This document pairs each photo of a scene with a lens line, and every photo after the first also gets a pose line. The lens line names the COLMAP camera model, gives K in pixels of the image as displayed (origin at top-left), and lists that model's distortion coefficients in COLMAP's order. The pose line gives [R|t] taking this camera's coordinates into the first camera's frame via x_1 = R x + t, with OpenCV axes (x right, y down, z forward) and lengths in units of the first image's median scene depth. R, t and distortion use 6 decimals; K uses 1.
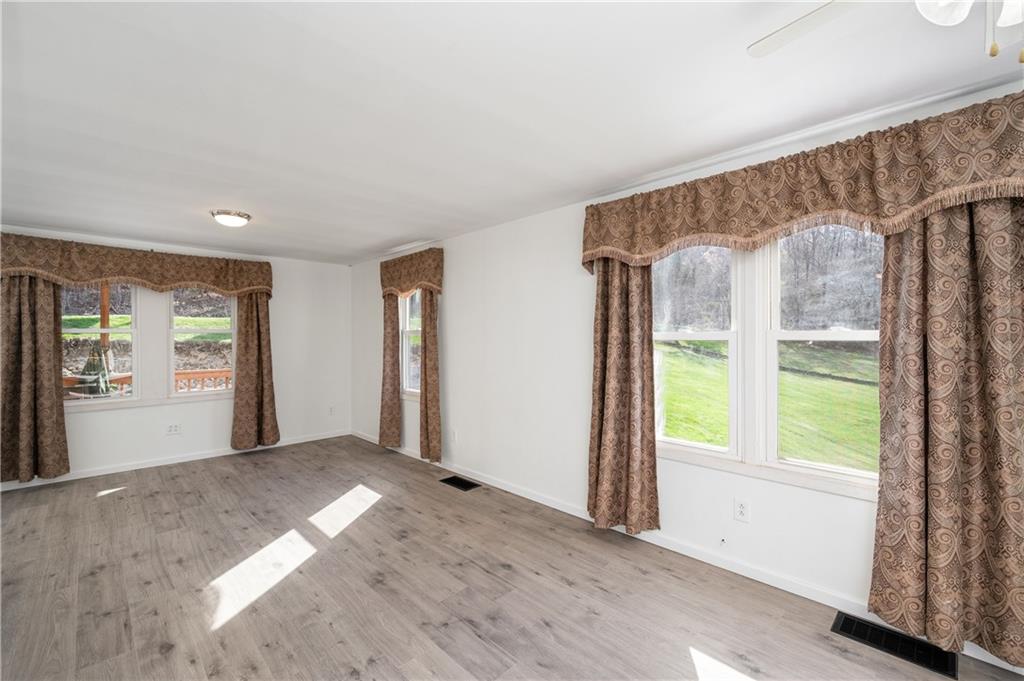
lens RADIAL K [[439.0, 0, 510.4], [0, 439.0, 339.2], [0, 0, 1]] dist [0.000328, 0.000050]
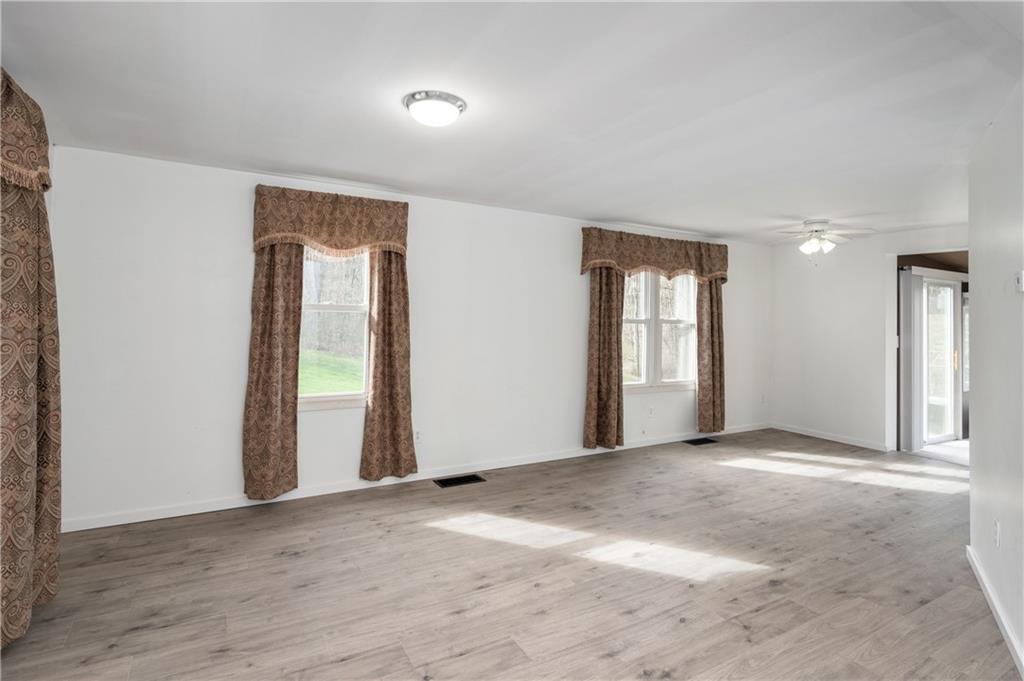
lens RADIAL K [[504.0, 0, 511.7], [0, 504.0, 316.6], [0, 0, 1]] dist [-0.001576, -0.000036]
pose [[0.243438, 0.011793, 0.969845, -1.352604], [-0.015428, 0.999847, -0.008285, -0.001065], [-0.969794, -0.012946, 0.243582, 0.806407]]
